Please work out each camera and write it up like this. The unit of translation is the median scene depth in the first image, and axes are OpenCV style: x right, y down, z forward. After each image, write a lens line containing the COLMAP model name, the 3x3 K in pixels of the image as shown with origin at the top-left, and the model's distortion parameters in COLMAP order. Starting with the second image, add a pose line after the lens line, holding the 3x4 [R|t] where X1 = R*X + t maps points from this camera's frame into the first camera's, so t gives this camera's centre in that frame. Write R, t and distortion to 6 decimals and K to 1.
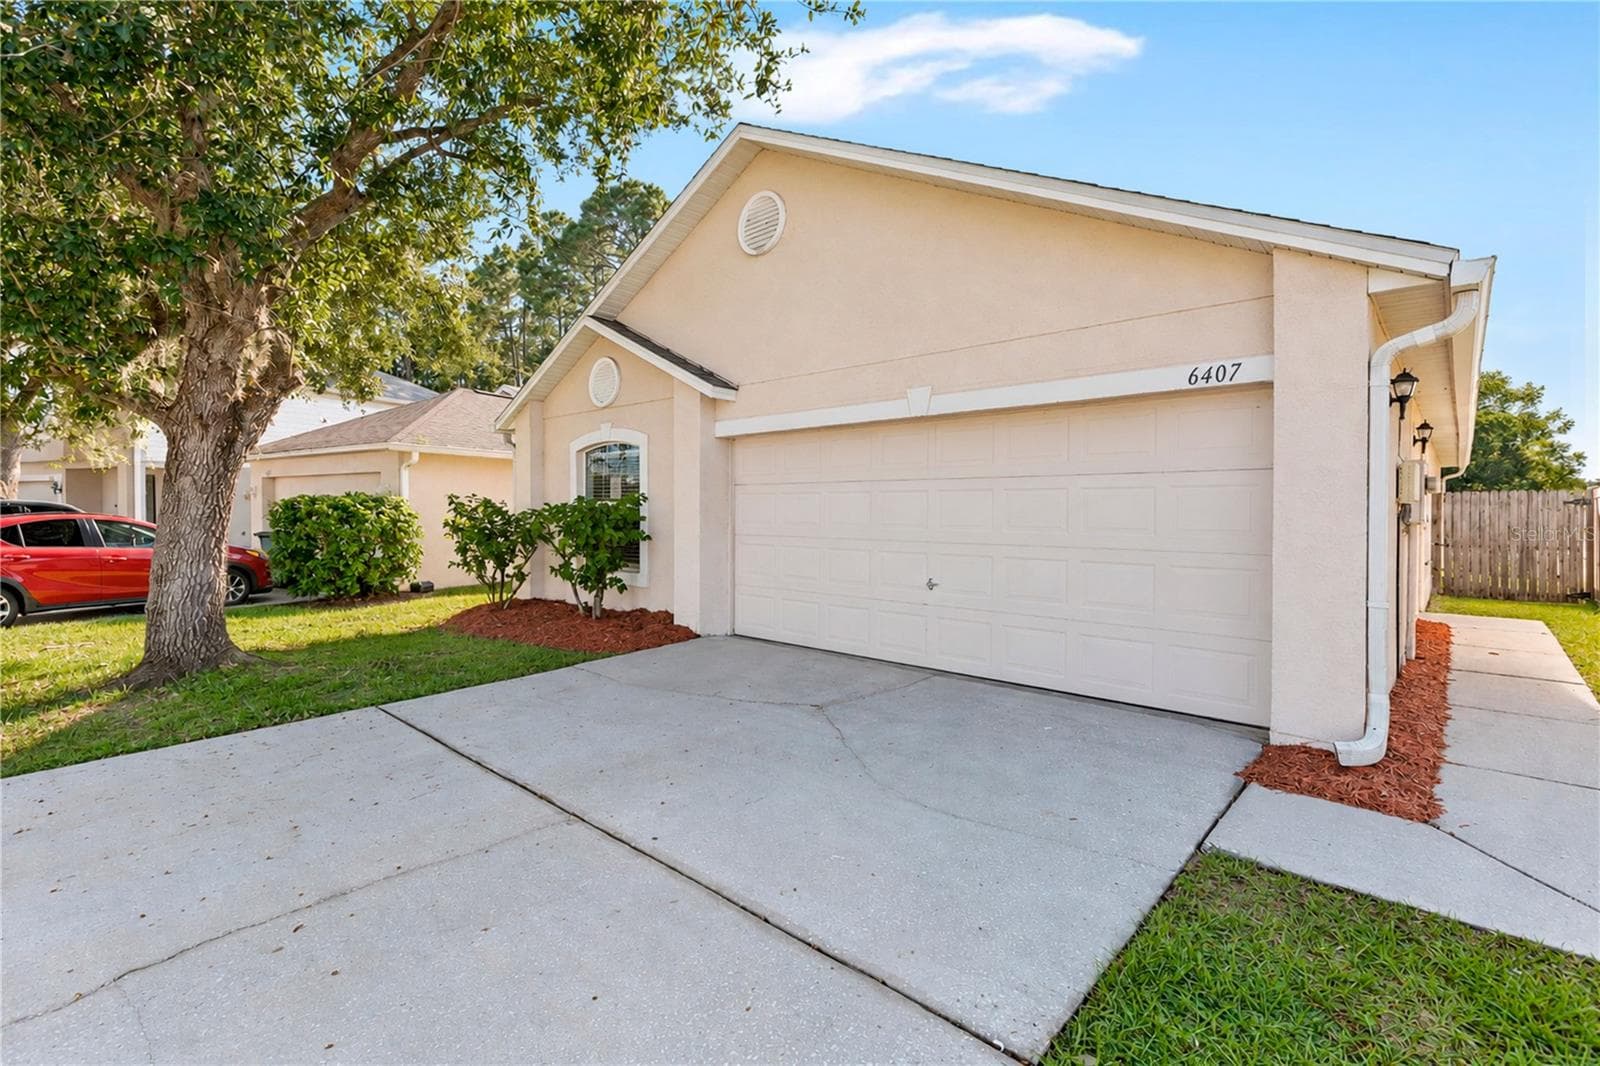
lens RADIAL K [[712.3, 0, 765.2], [0, 712.3, 530.6], [0, 0, 1]] dist [-0.003830, -0.000038]
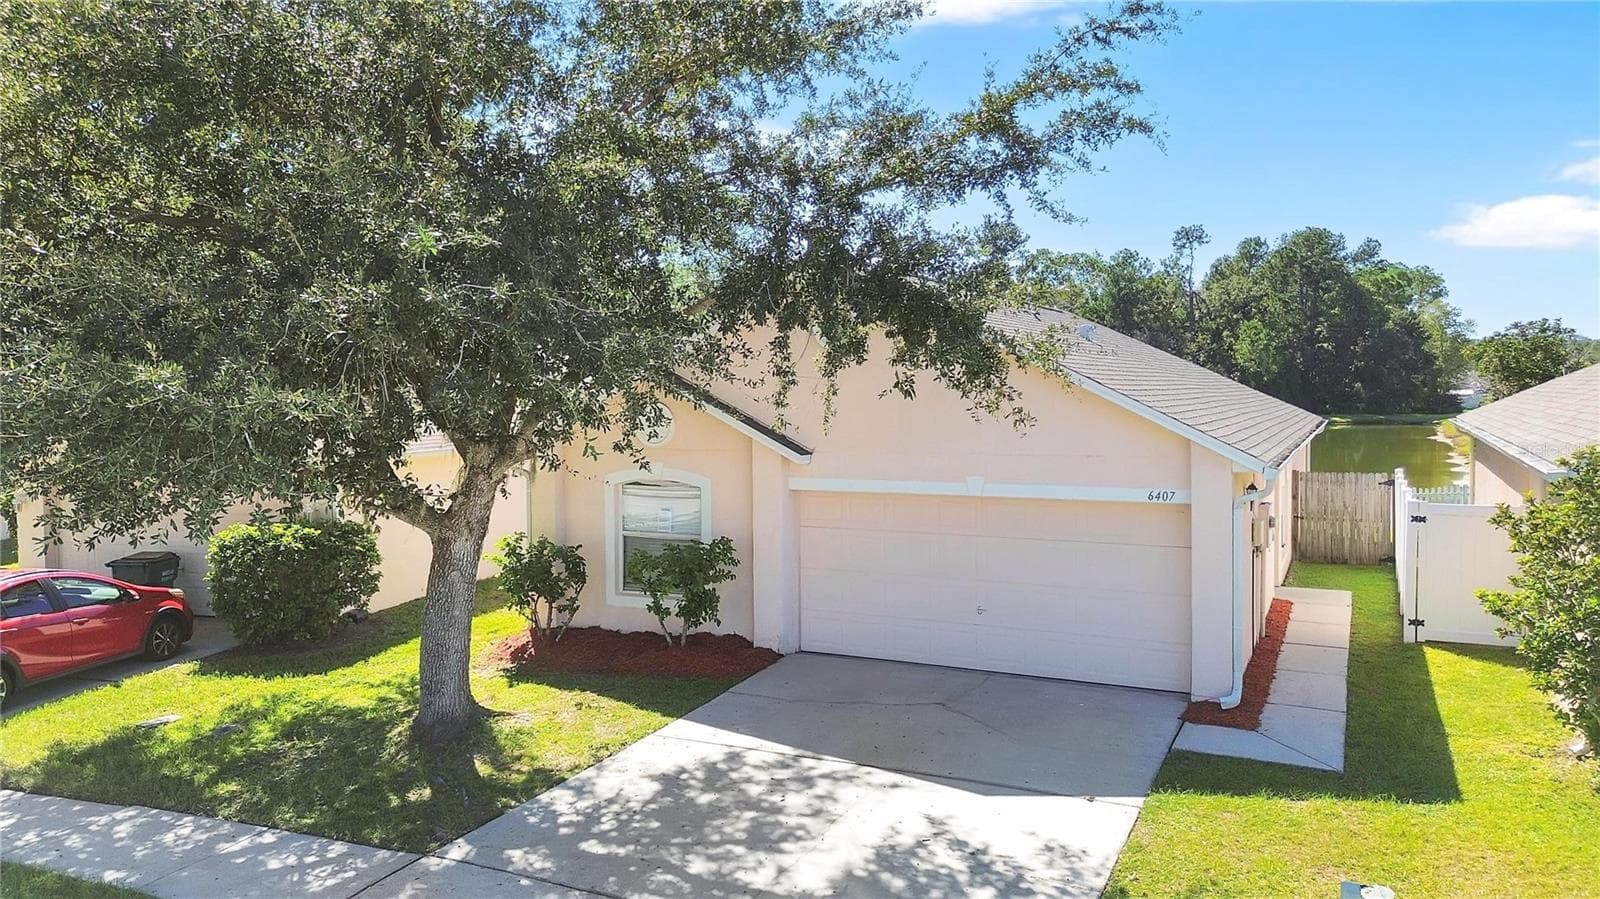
lens RADIAL K [[1123.1, 0, 800.0], [0, 1123.1, 449.5], [0, 0, 1]] dist [0.003426, 0.000793]
pose [[0.950961, -0.024505, 0.308338, -0.822540], [0.015918, 0.999413, 0.030336, -0.331890], [-0.308900, -0.023940, 0.950793, -1.045174]]
